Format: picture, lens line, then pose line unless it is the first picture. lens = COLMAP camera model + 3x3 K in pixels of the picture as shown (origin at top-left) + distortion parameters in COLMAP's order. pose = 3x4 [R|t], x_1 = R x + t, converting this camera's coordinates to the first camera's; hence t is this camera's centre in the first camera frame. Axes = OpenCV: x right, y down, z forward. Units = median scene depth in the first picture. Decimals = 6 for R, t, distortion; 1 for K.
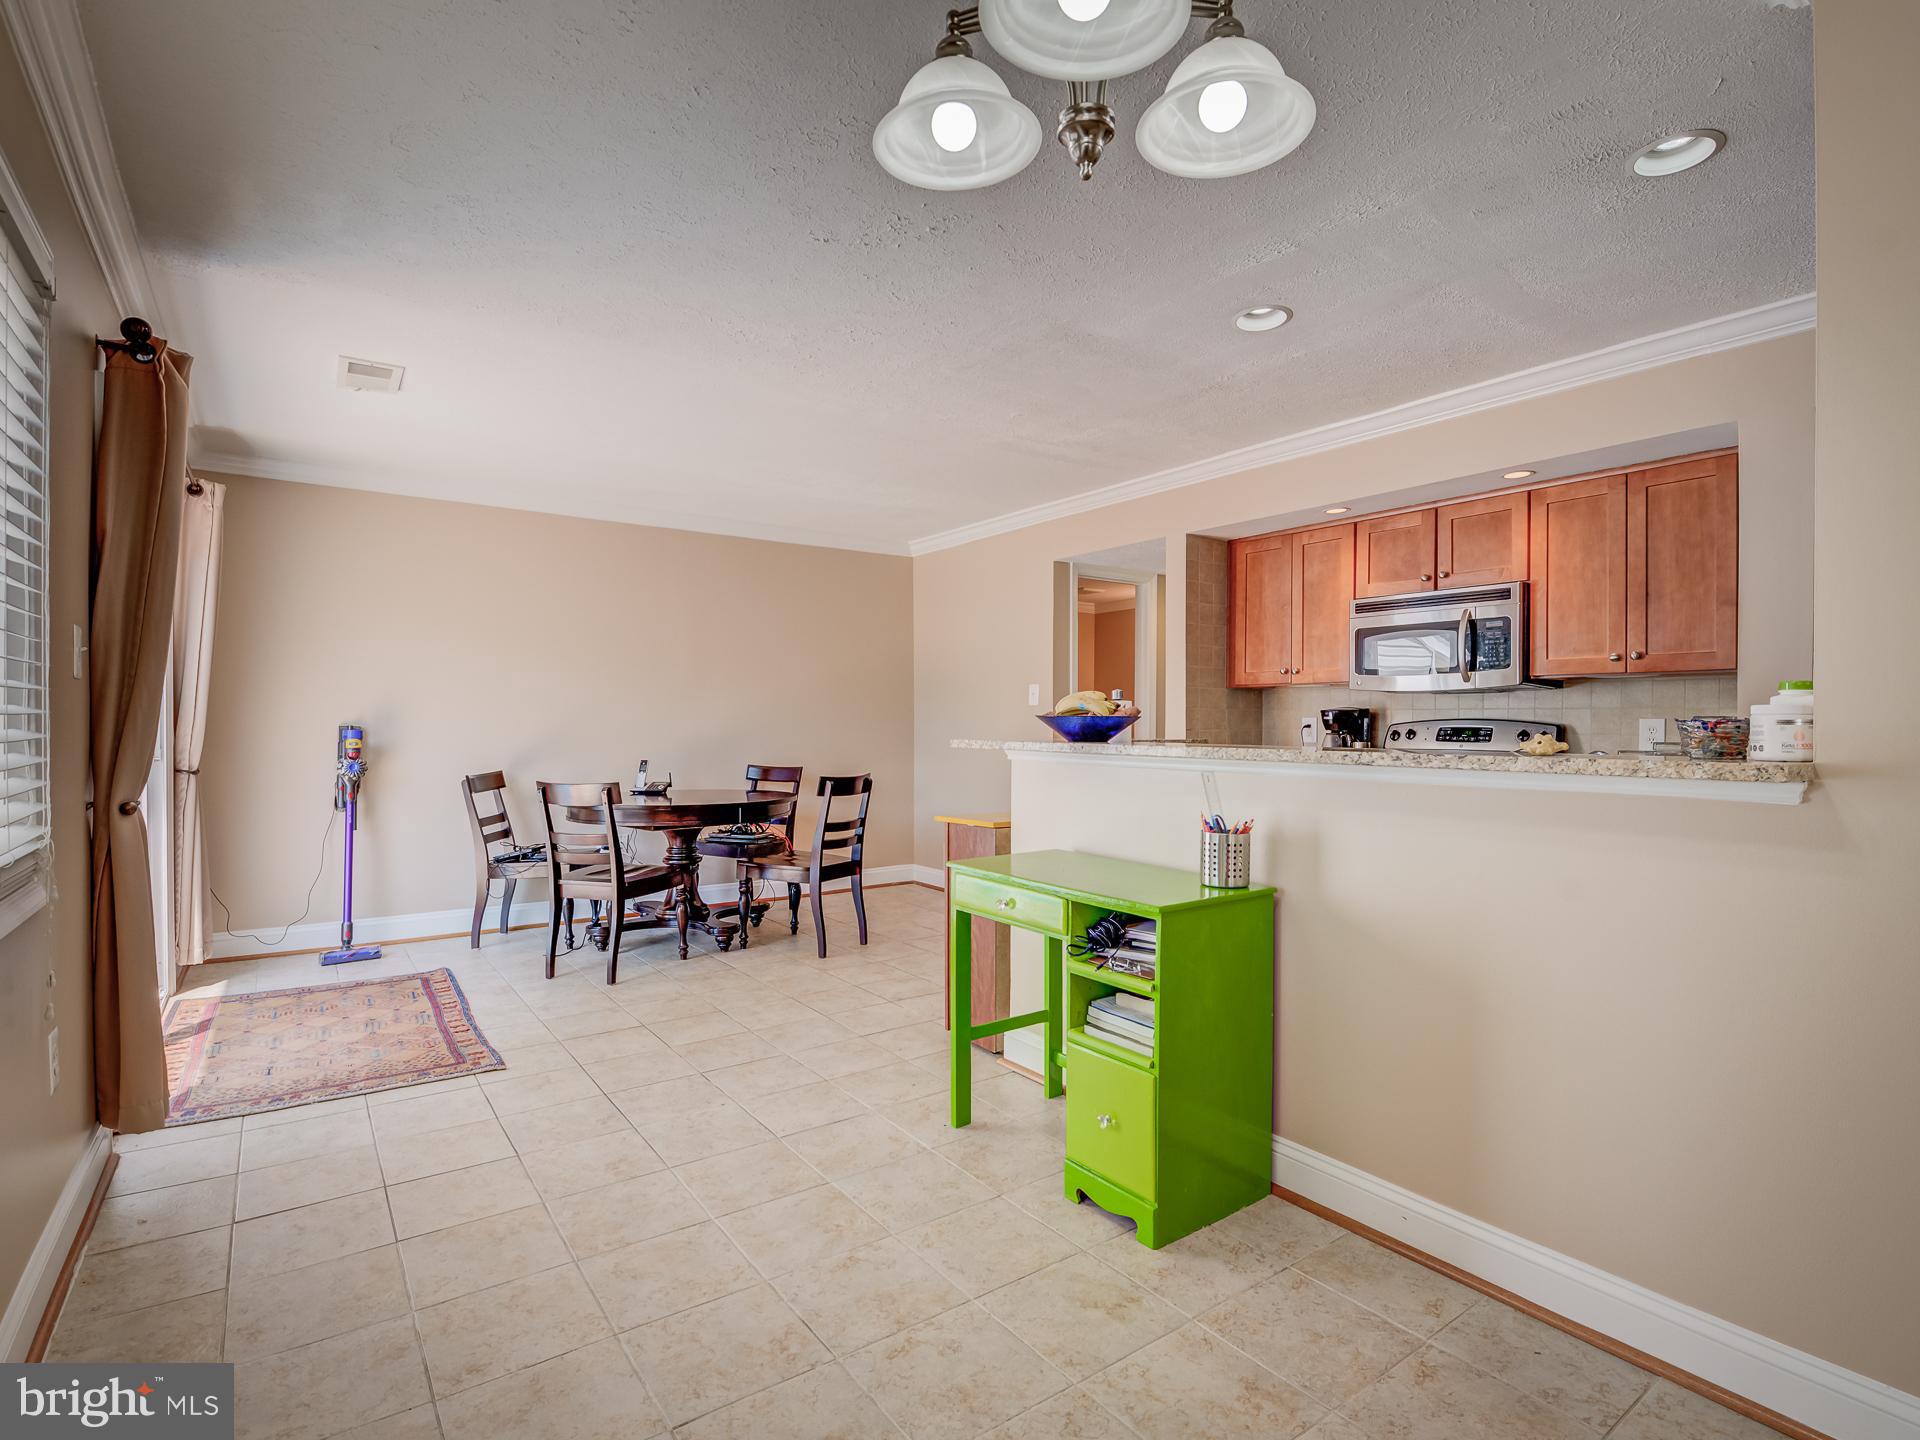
lens RADIAL K [[954.8, 0, 979.5], [0, 954.8, 720.7], [0, 0, 1]] dist [0.000453, -0.013340]
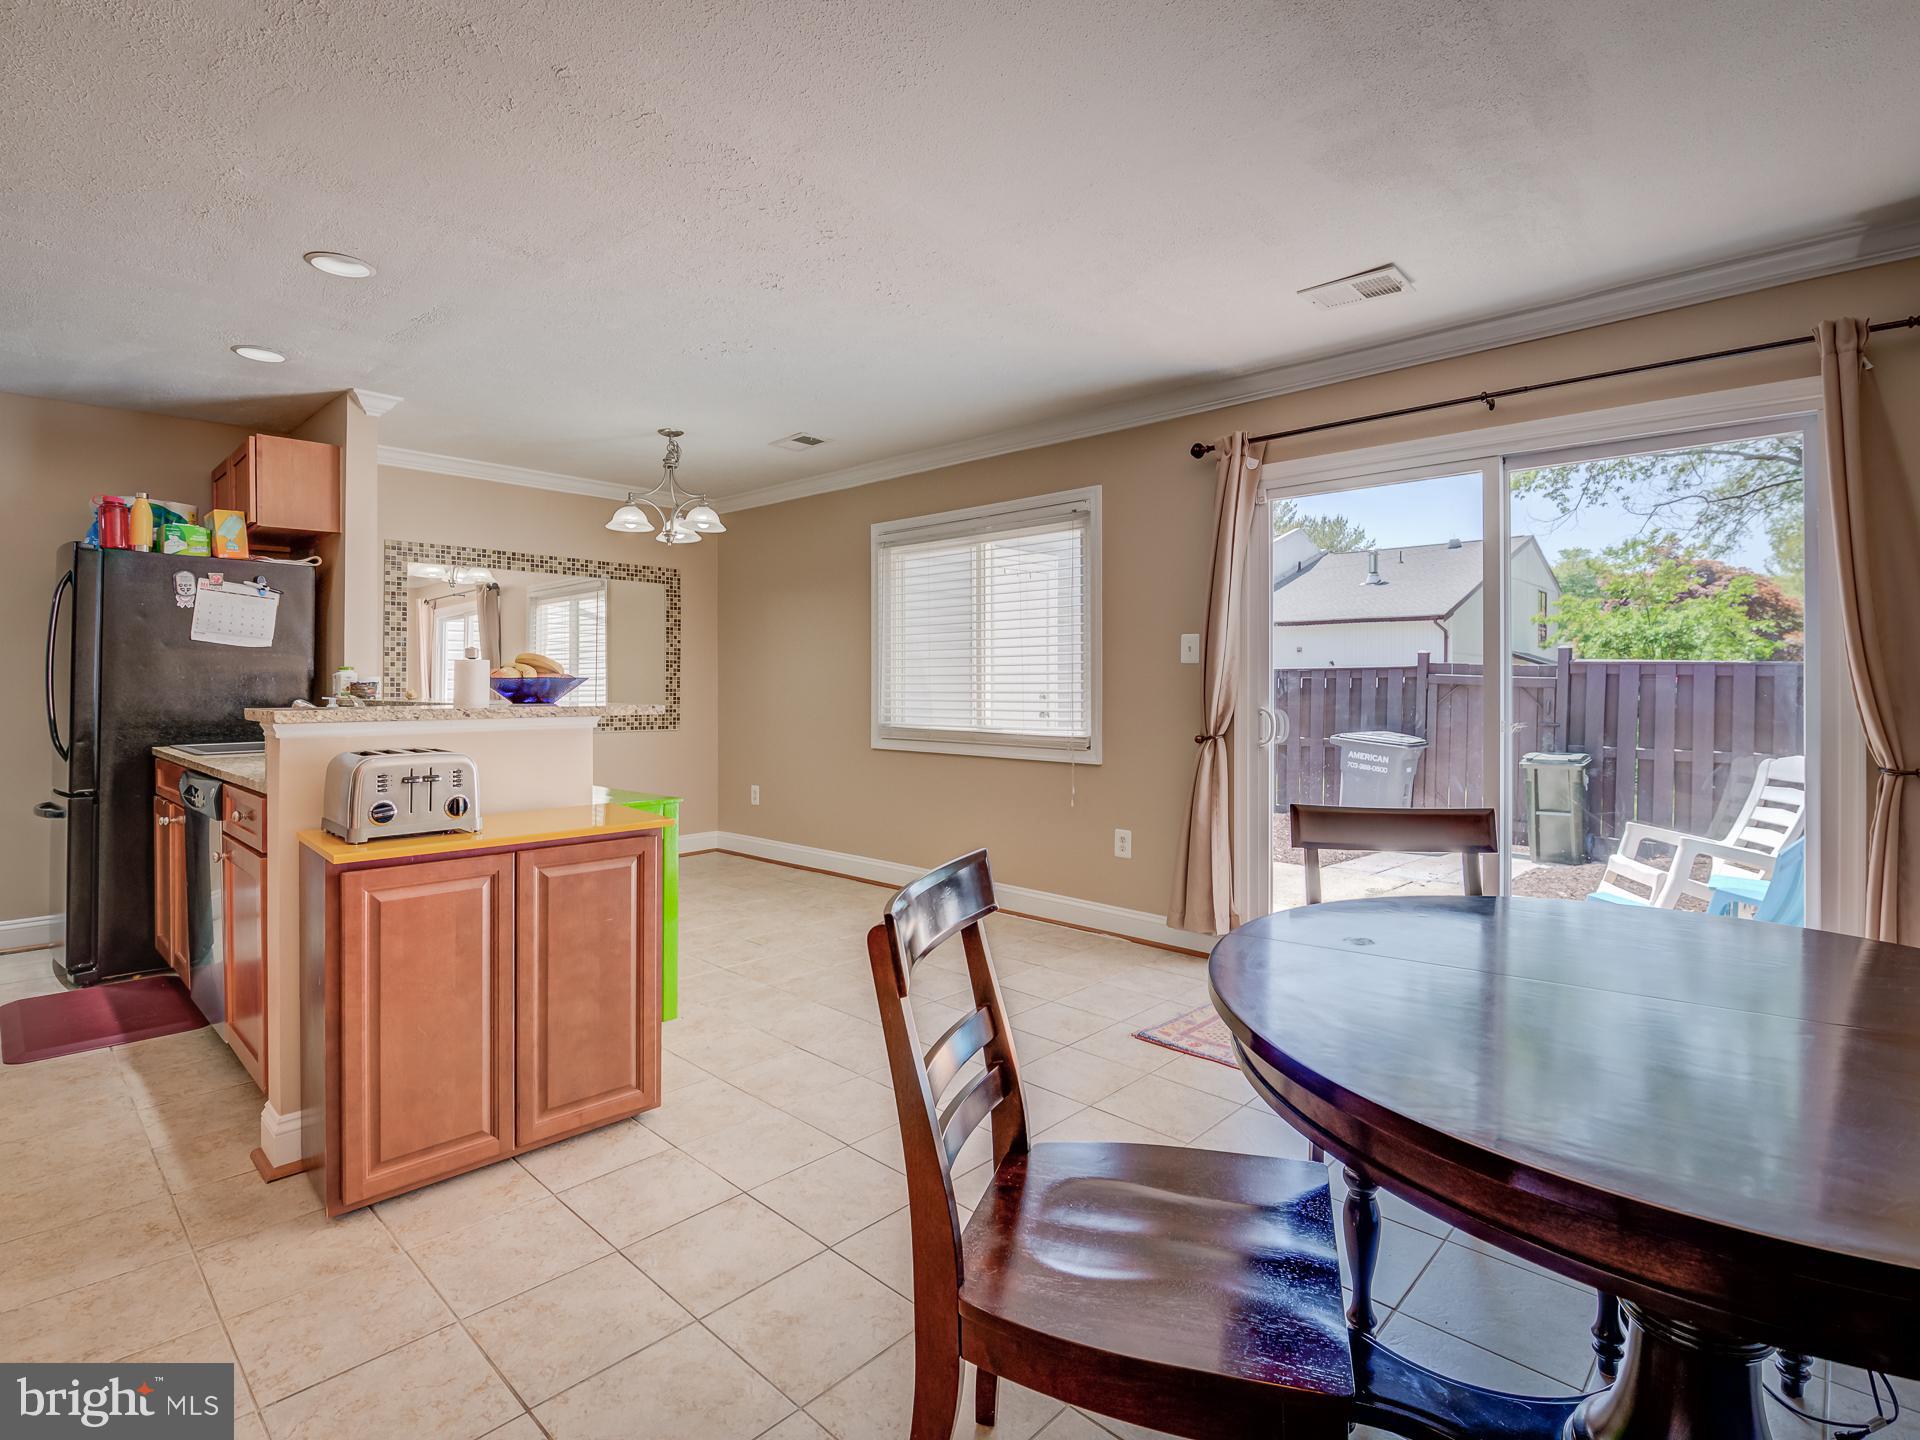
lens RADIAL K [[945.4, 0, 963.7], [0, 945.4, 687.1], [0, 0, 1]] dist [0.001547, -0.013938]
pose [[-0.983694, -0.005654, -0.179760, -0.099241], [-0.006079, 0.999980, 0.001816, -0.000008], [0.179746, 0.002879, -0.983709, 1.330909]]
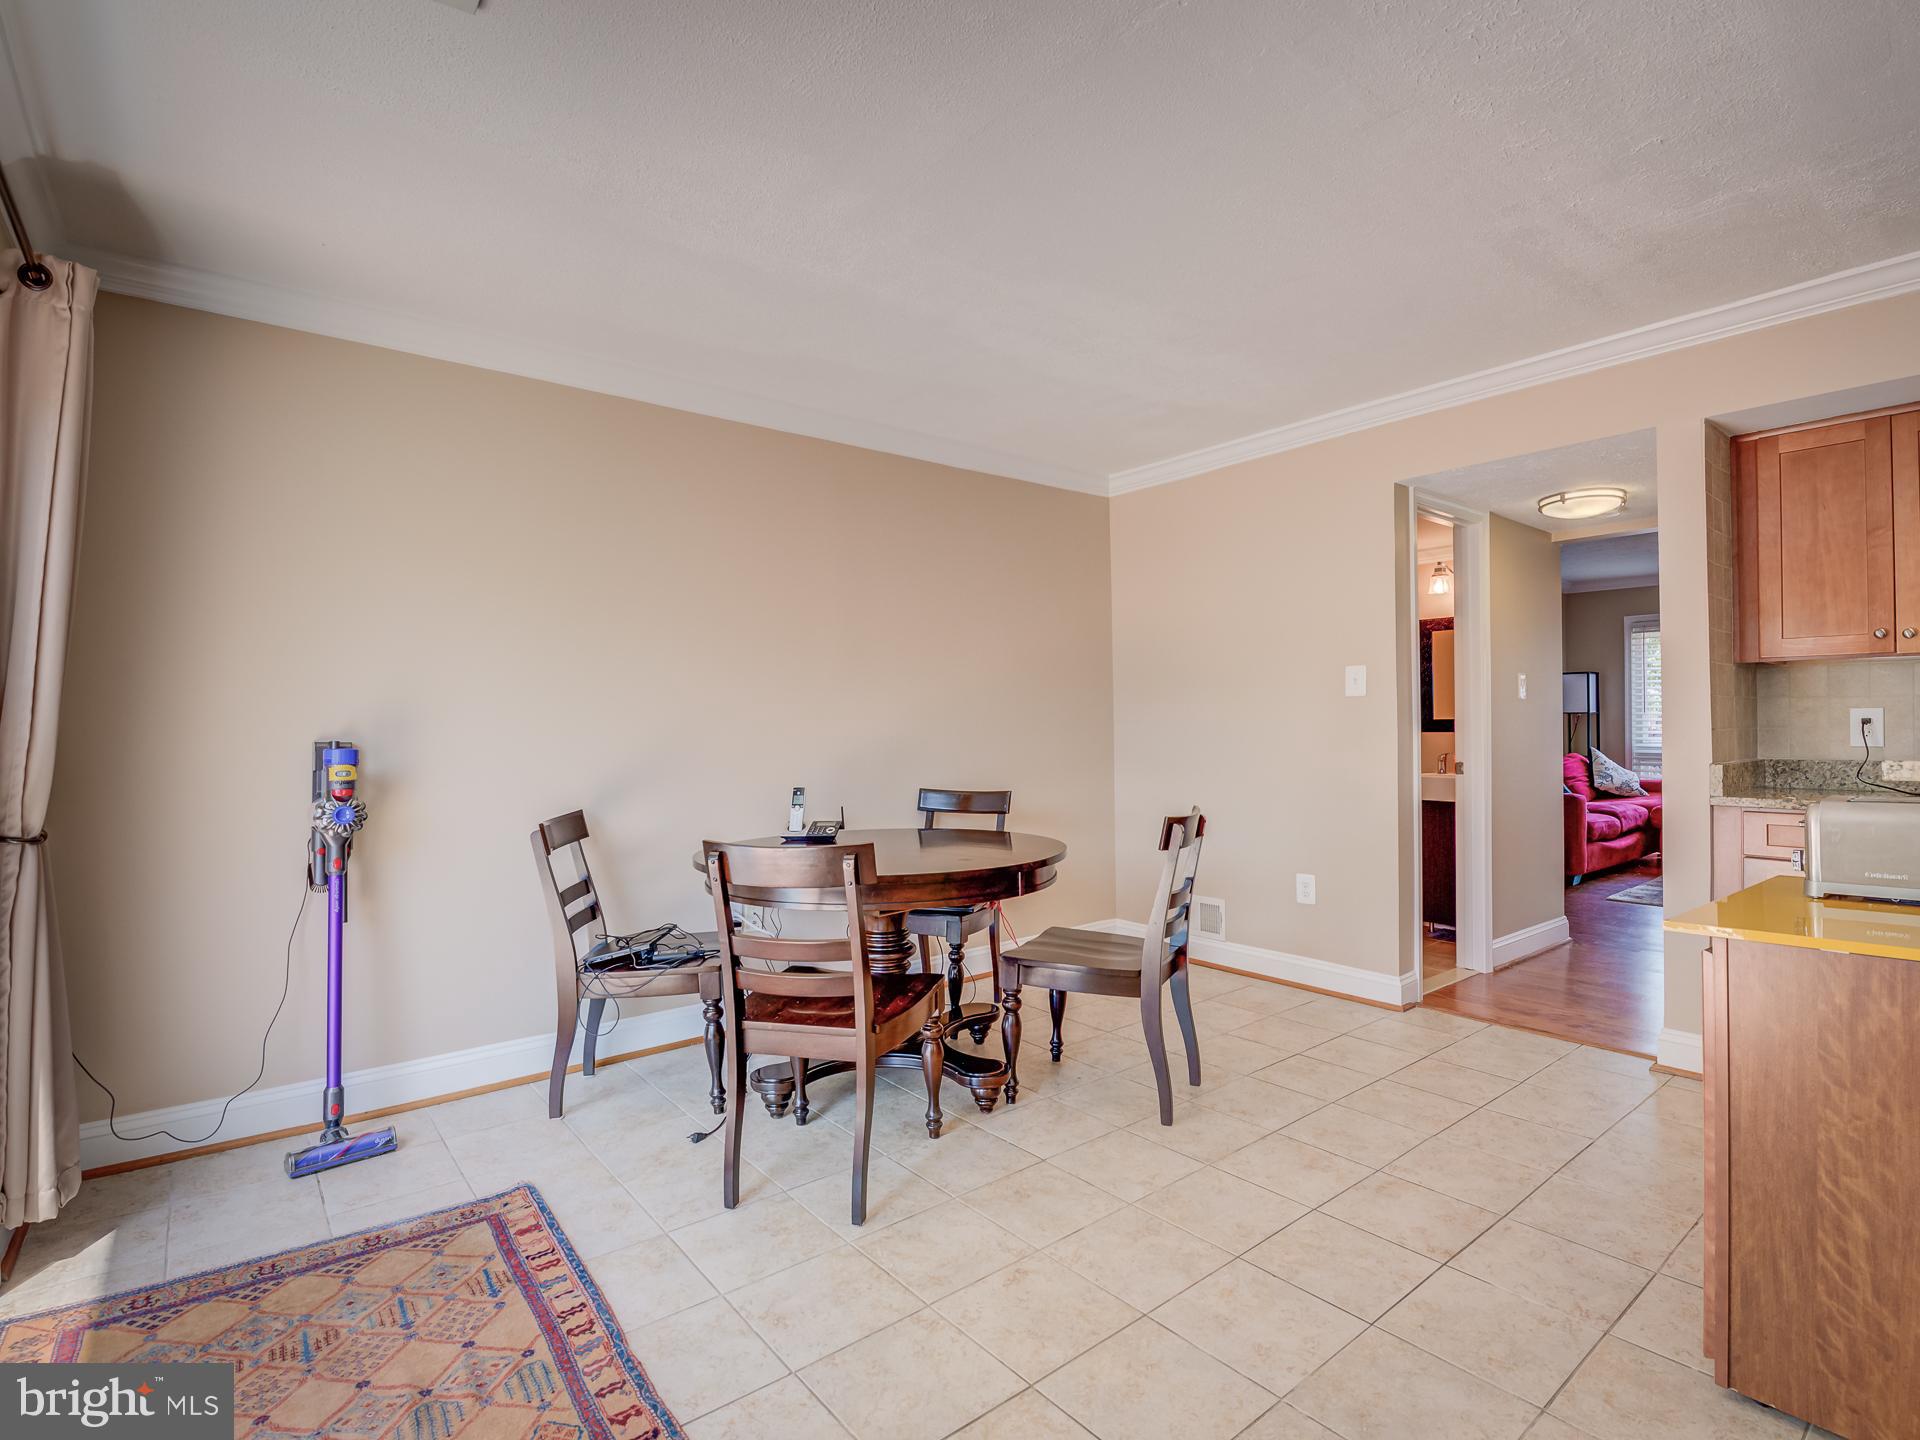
lens RADIAL K [[931.1, 0, 969.8], [0, 931.1, 713.4], [0, 0, 1]] dist [0.002608, -0.014549]
pose [[0.998685, -0.012163, 0.049808, -0.314781], [0.012596, 0.999885, -0.008392, -0.002292], [-0.049700, 0.009008, 0.998724, 0.432818]]
